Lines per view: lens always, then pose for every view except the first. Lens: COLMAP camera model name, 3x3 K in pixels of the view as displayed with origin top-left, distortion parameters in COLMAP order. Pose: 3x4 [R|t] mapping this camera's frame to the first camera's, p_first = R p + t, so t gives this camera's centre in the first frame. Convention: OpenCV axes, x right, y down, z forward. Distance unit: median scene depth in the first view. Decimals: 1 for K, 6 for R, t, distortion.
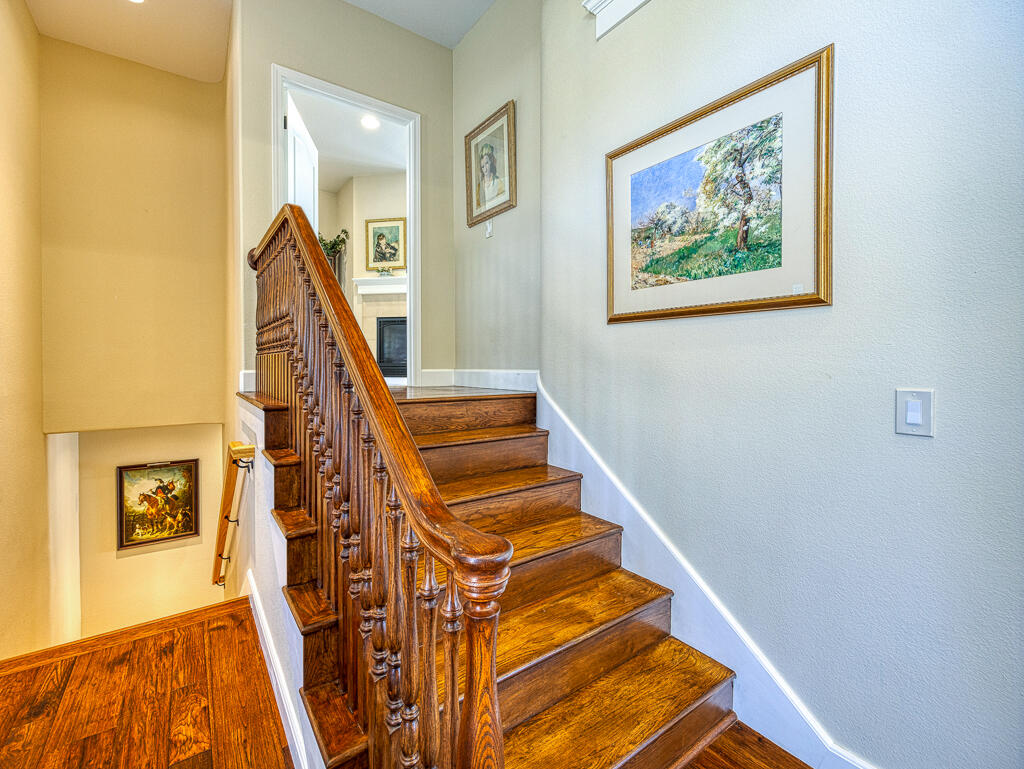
lens RADIAL K [[452.6, 0, 505.9], [0, 452.6, 374.3], [0, 0, 1]] dist [-0.000812, 0.000124]
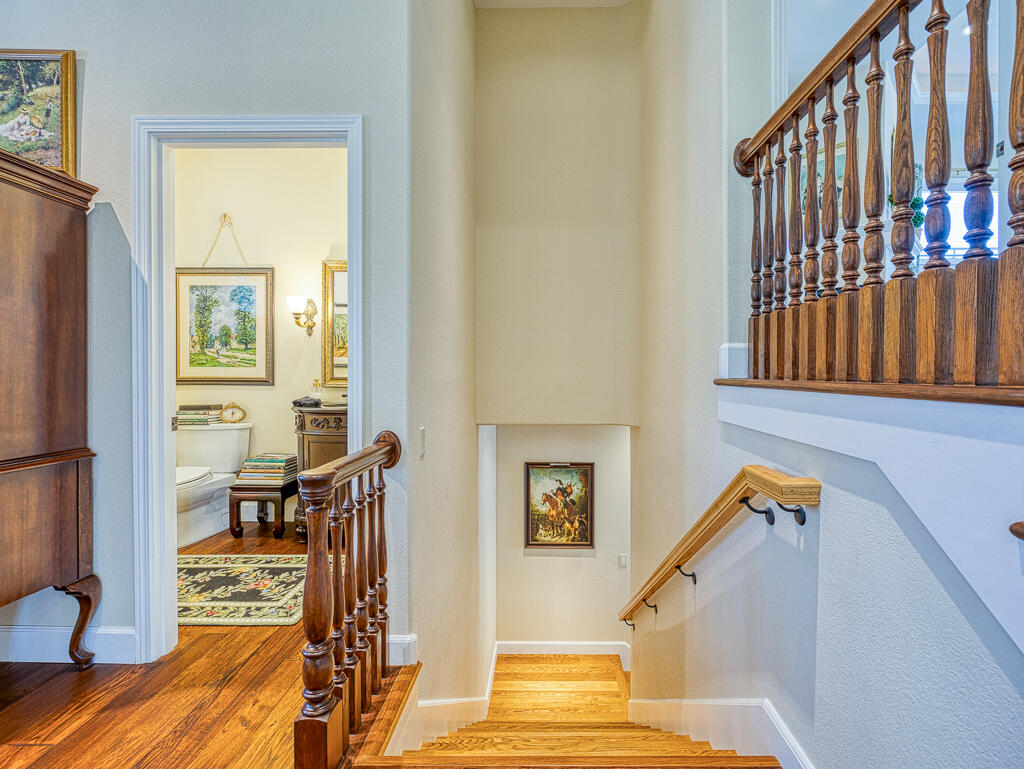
lens RADIAL K [[452.6, 0, 518.9], [0, 452.6, 383.3], [0, 0, 1]] dist [-0.000812, 0.000124]
pose [[0.787387, 0.010540, -0.616369, -0.259298], [-0.008527, 0.999944, 0.006207, 0.026606], [0.616400, 0.000369, 0.787433, 0.213272]]
